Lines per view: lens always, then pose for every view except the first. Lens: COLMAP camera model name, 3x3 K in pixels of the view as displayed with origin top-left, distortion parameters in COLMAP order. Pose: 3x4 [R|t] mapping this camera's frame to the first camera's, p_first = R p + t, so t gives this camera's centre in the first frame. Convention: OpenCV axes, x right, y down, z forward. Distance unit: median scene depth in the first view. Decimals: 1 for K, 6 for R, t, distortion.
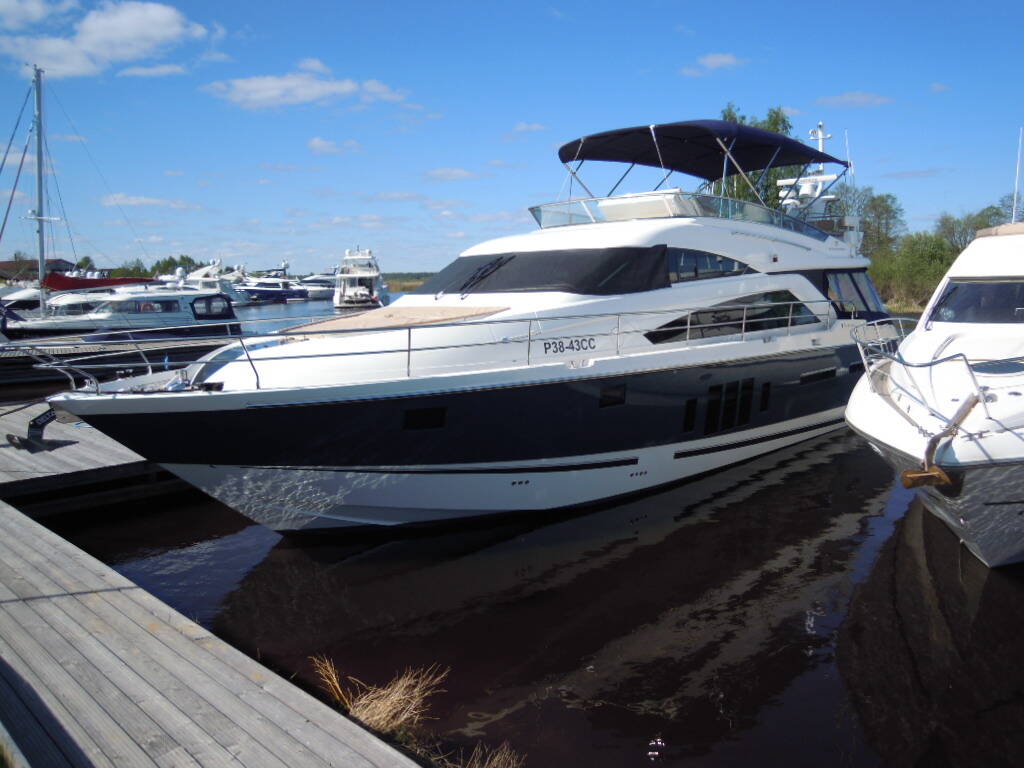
lens RADIAL K [[821.0, 0, 513.4], [0, 821.0, 369.7], [0, 0, 1]] dist [-0.156044, 0.558757]
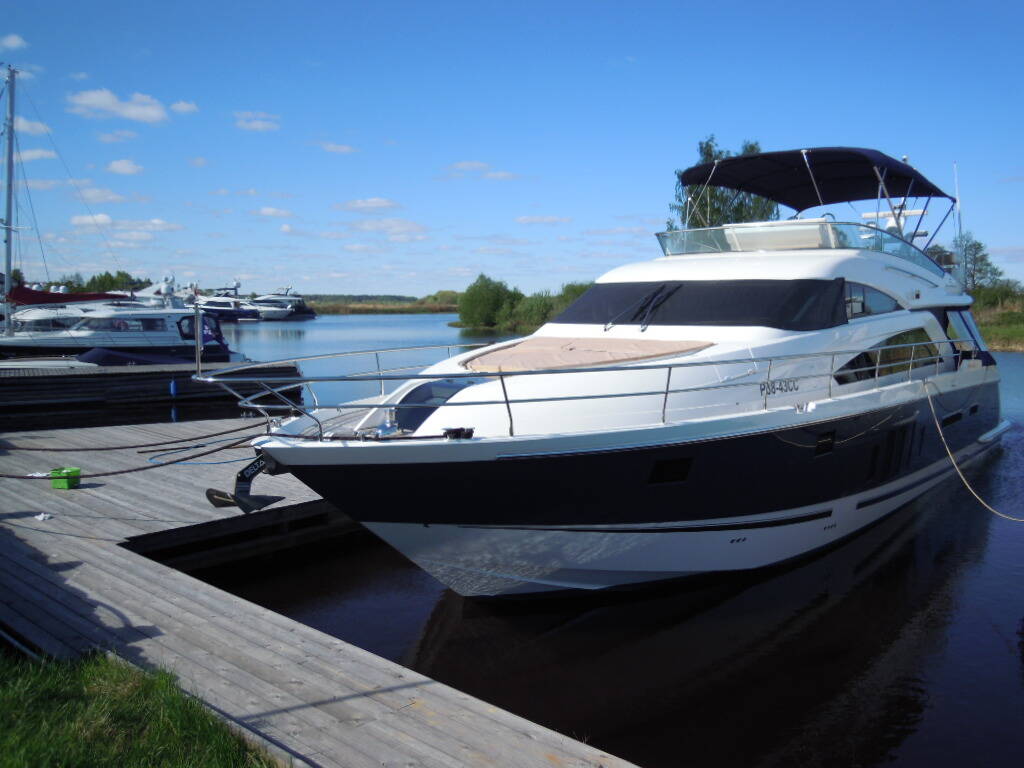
lens RADIAL K [[835.7, 0, 535.5], [0, 835.7, 384.8], [0, 0, 1]] dist [-0.201547, 0.499297]
pose [[0.997083, 0.018906, 0.073940, -0.213317], [-0.017897, 0.999738, -0.014275, -0.010865], [-0.074191, 0.012910, 0.997161, 0.087928]]
